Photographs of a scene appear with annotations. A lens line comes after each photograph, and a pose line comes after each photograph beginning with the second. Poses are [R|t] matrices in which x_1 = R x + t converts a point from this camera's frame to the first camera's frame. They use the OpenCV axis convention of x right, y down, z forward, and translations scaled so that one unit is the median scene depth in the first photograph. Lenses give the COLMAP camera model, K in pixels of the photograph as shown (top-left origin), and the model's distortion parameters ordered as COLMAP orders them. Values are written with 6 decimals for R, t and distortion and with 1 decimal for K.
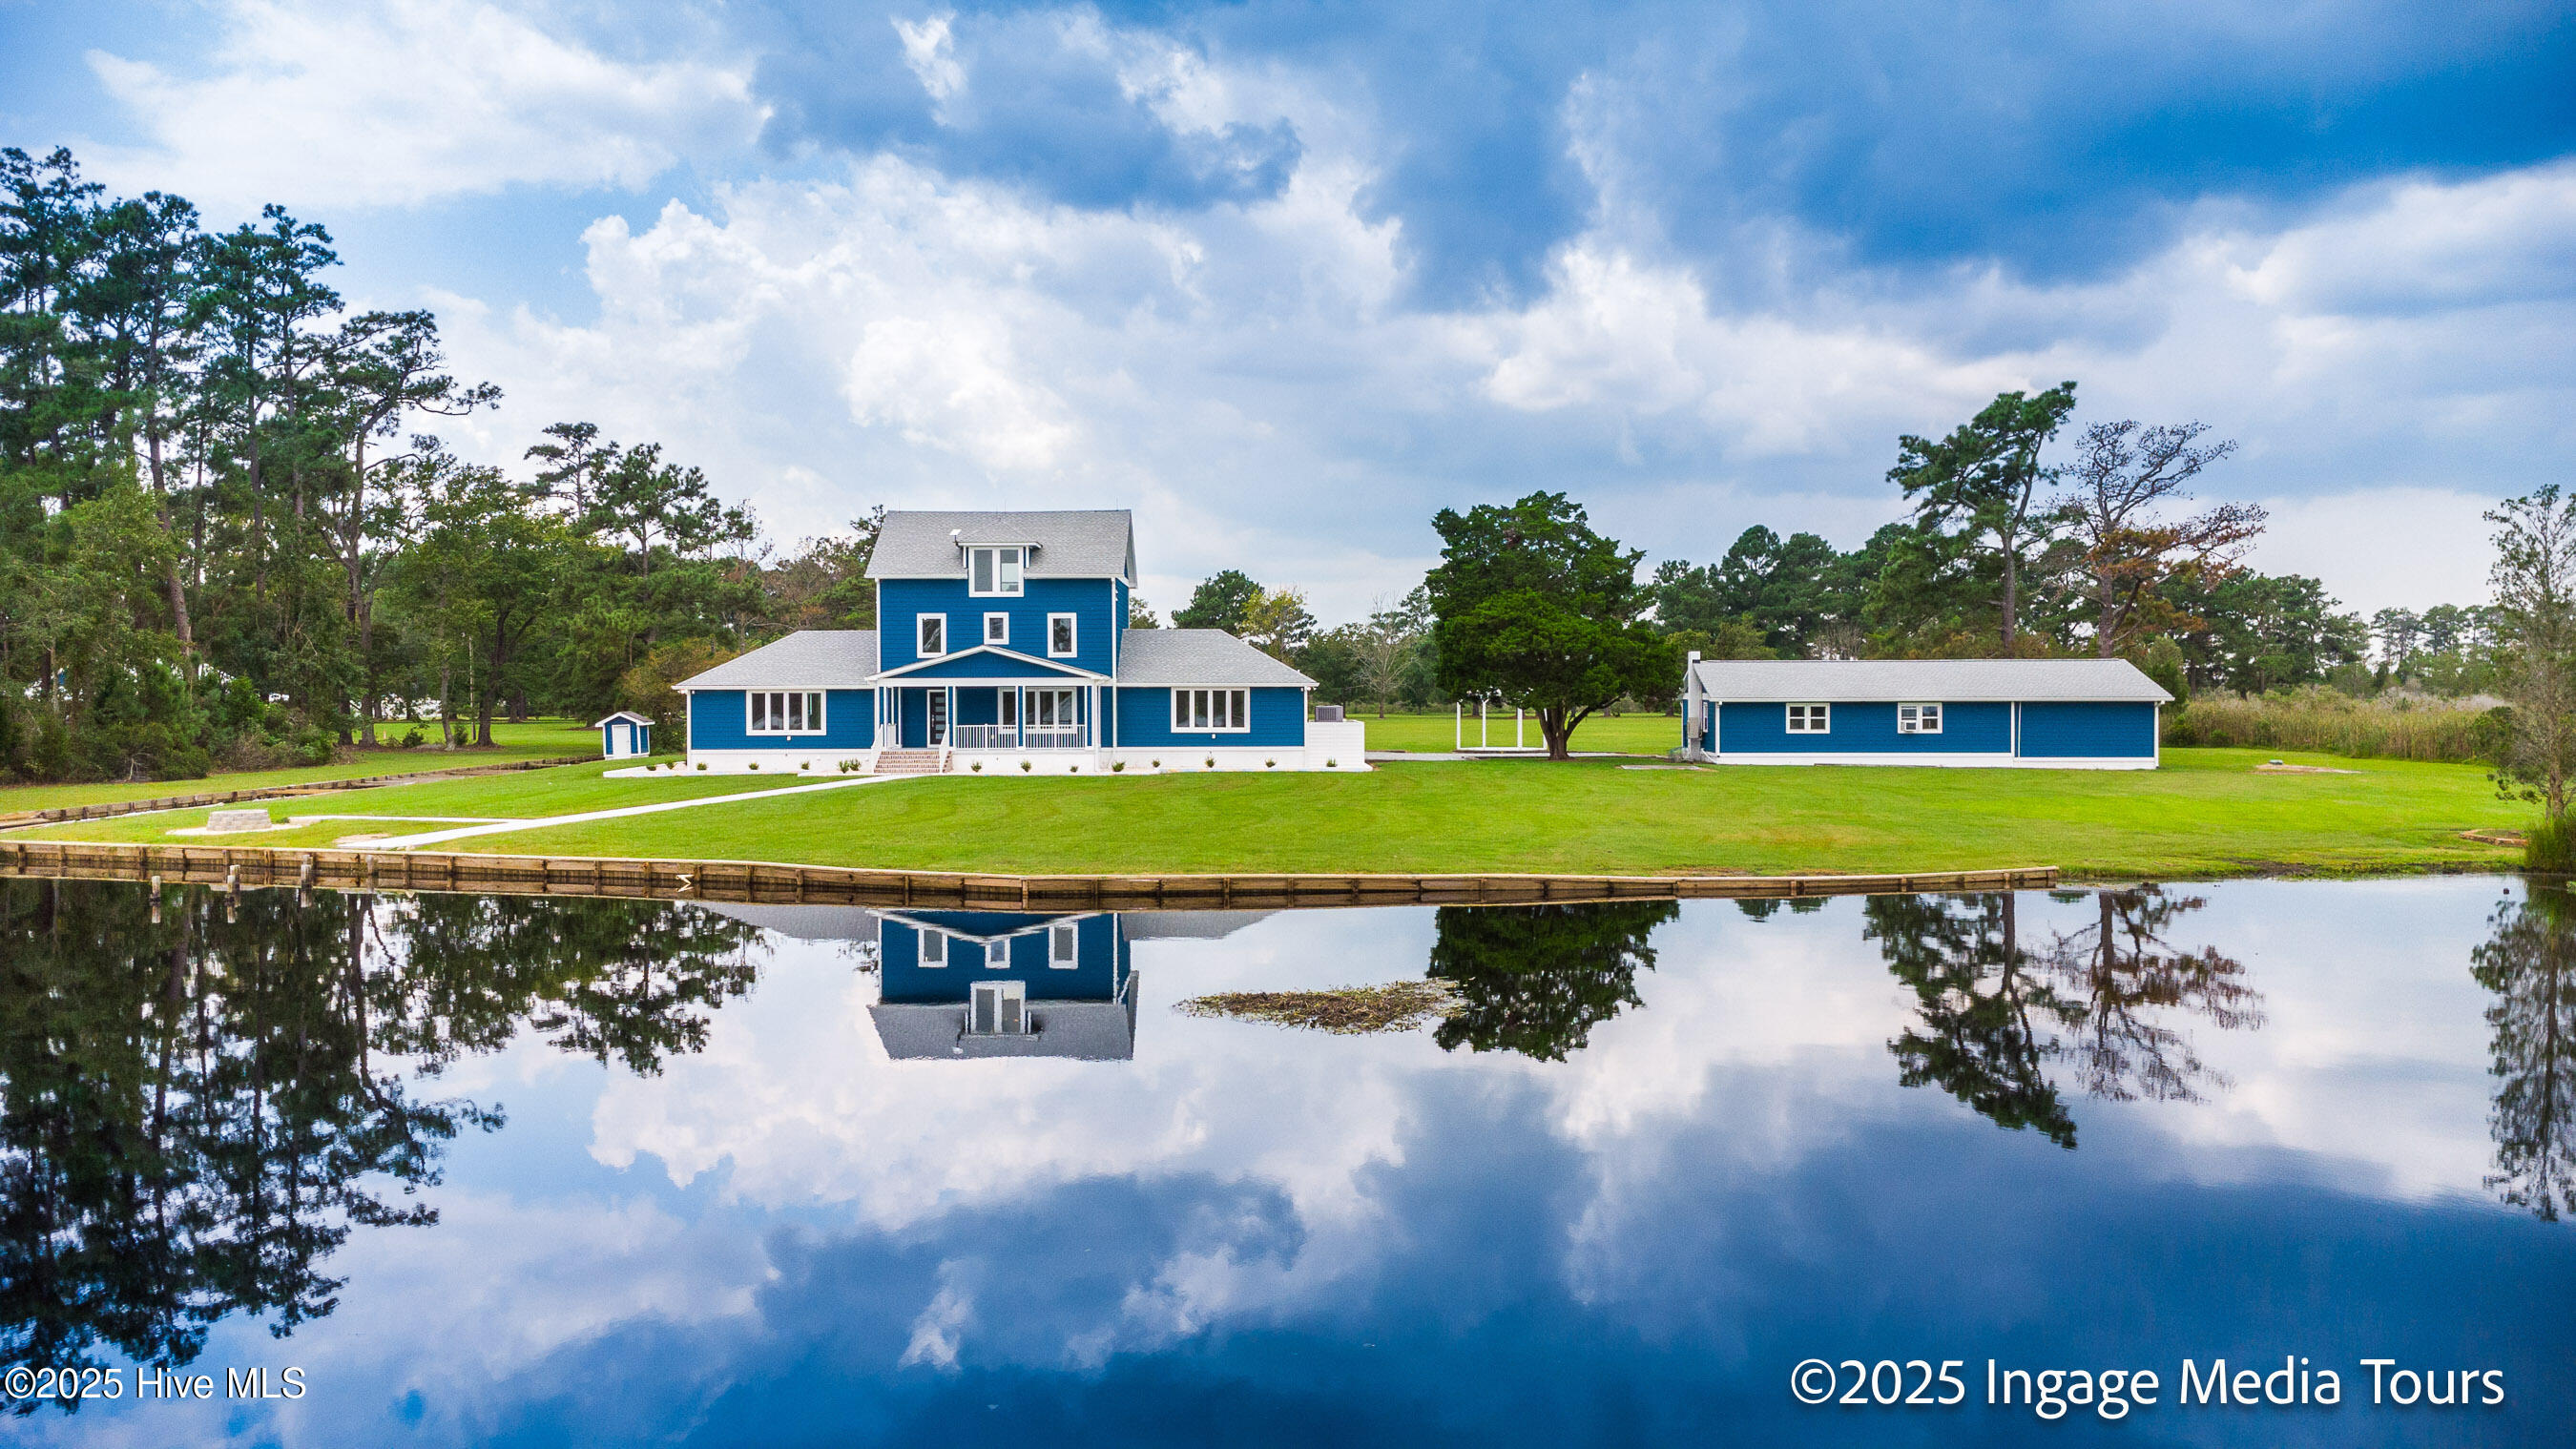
lens RADIAL K [[1796.1, 0, 1289.6], [0, 1796.1, 712.9], [0, 0, 1]] dist [0.037274, -0.006073]
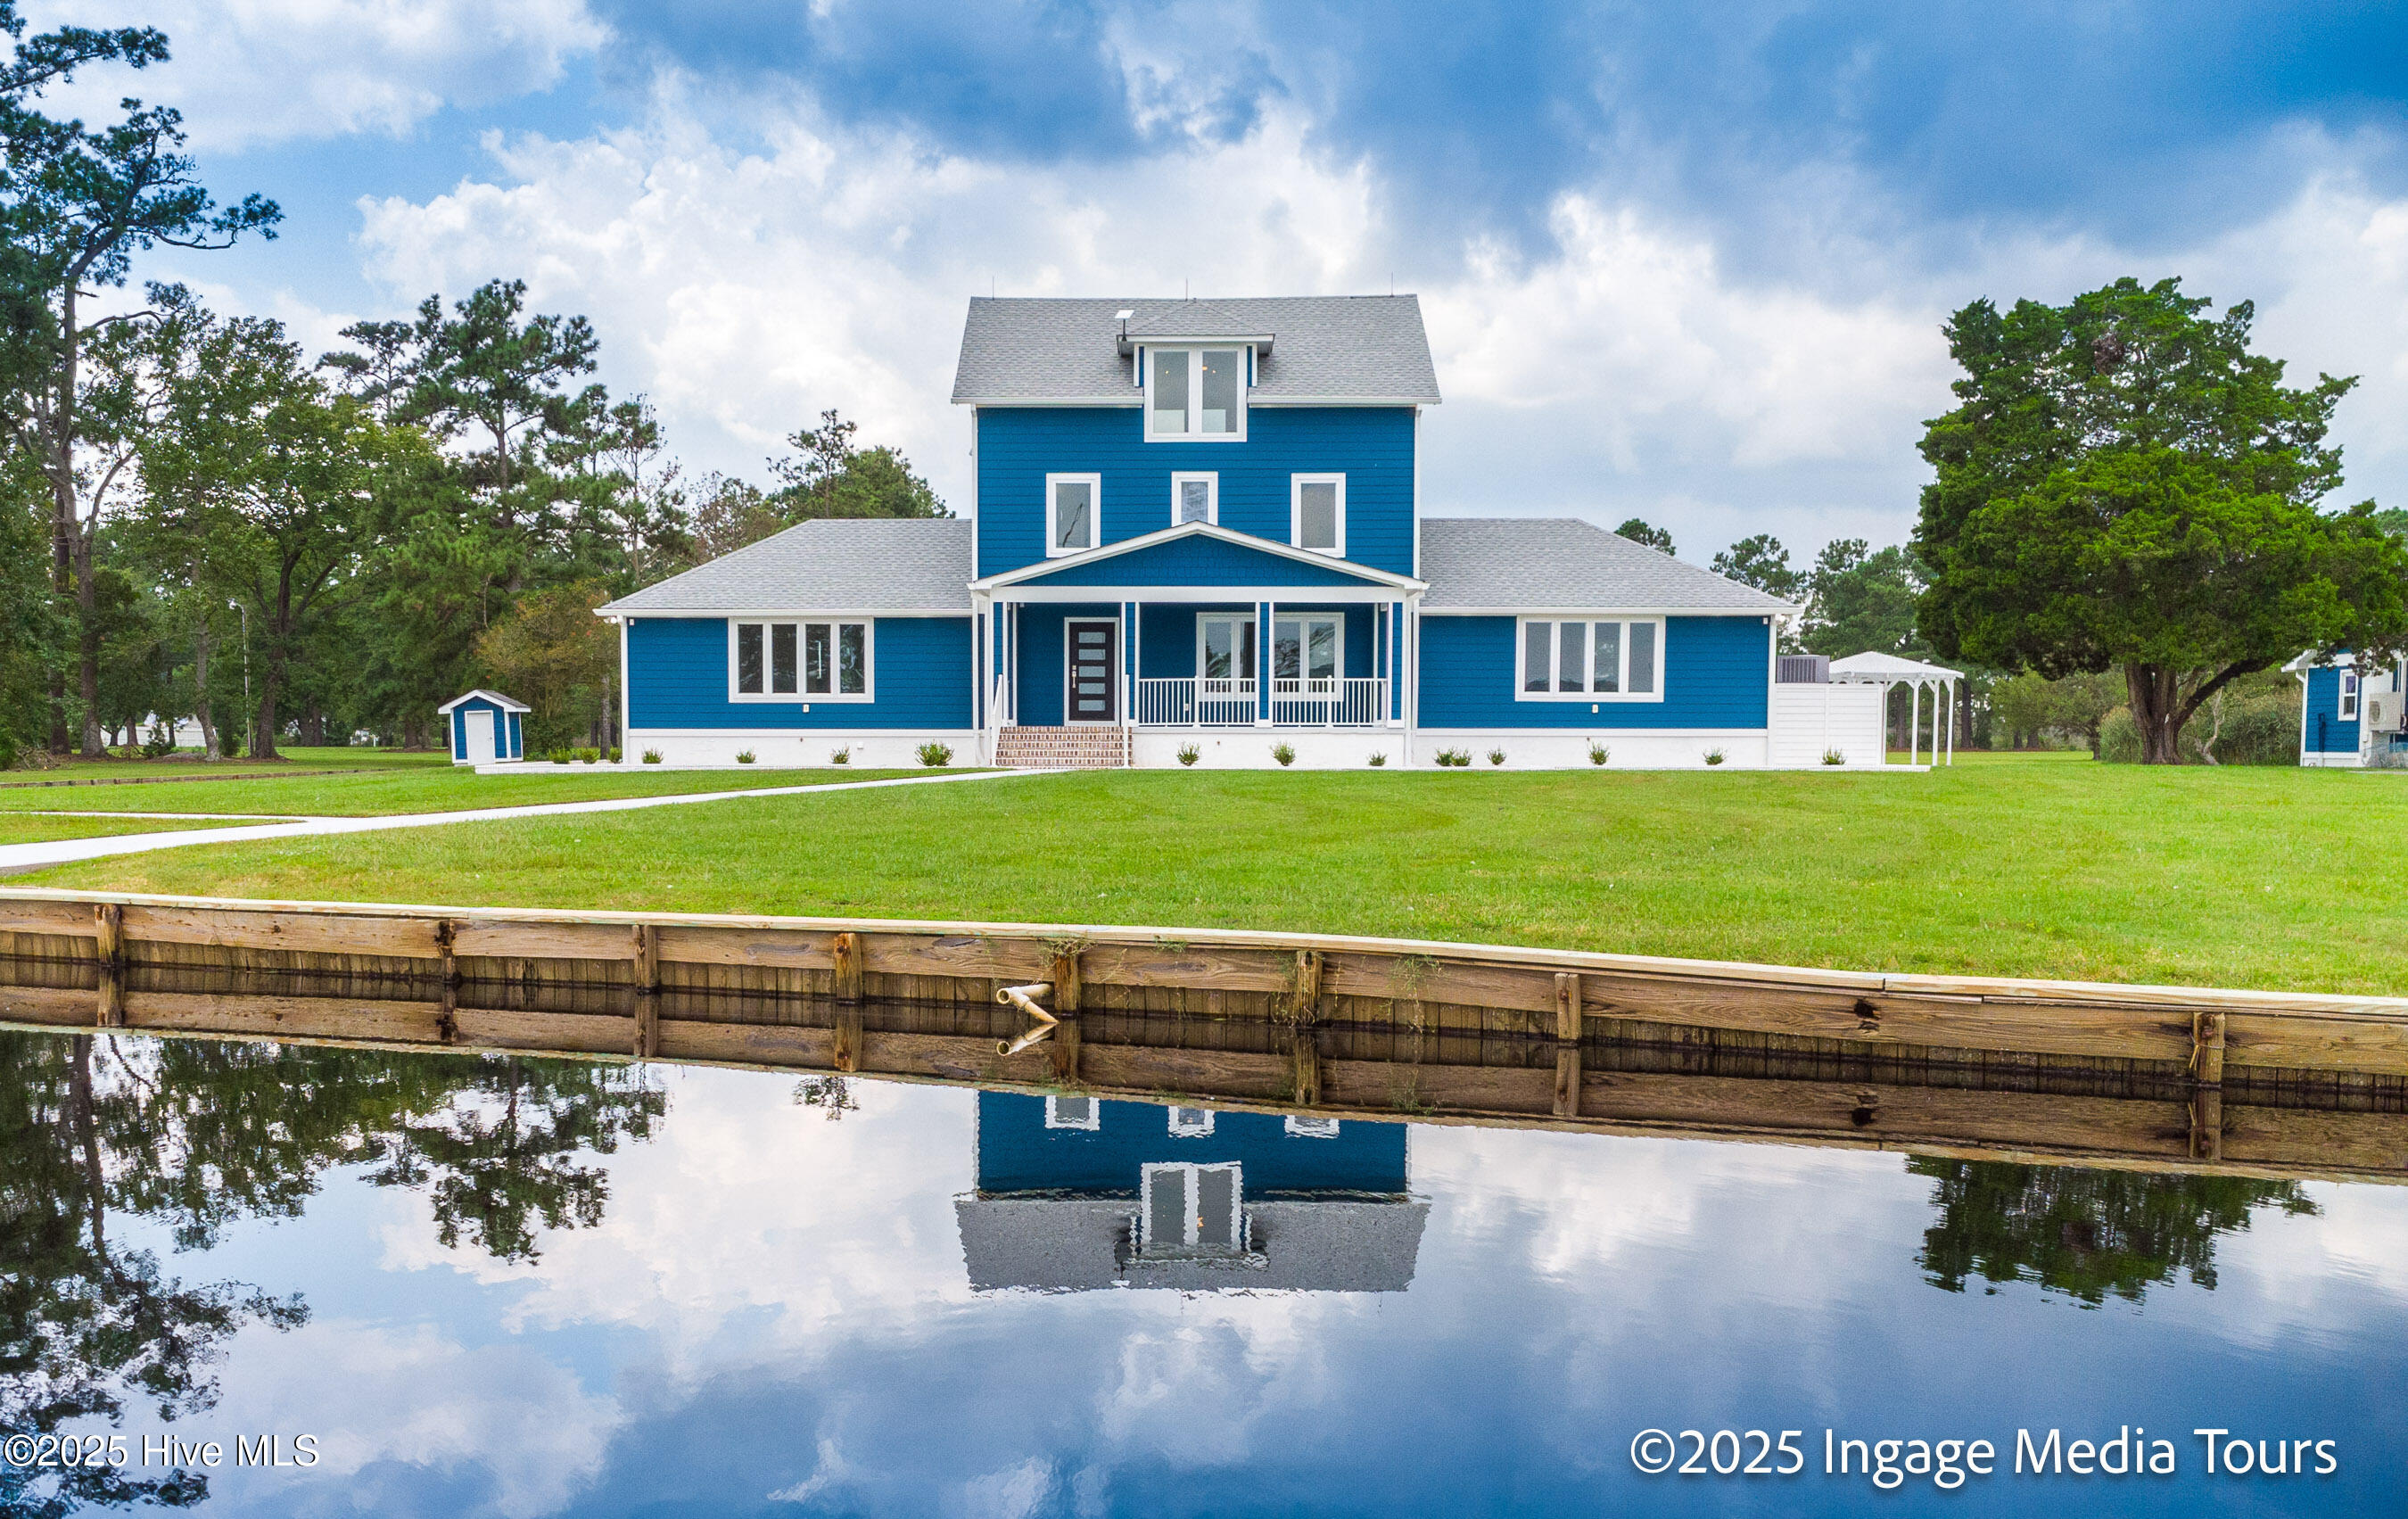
lens RADIAL K [[2138.0, 0, 1128.8], [0, 2138.0, 868.5], [0, 0, 1]] dist [0.005328, 0.041515]
pose [[0.999260, 0.005213, -0.038121, -0.109981], [-0.003343, 0.998796, 0.048936, 0.021275], [0.038330, -0.048772, 0.998074, 0.253719]]
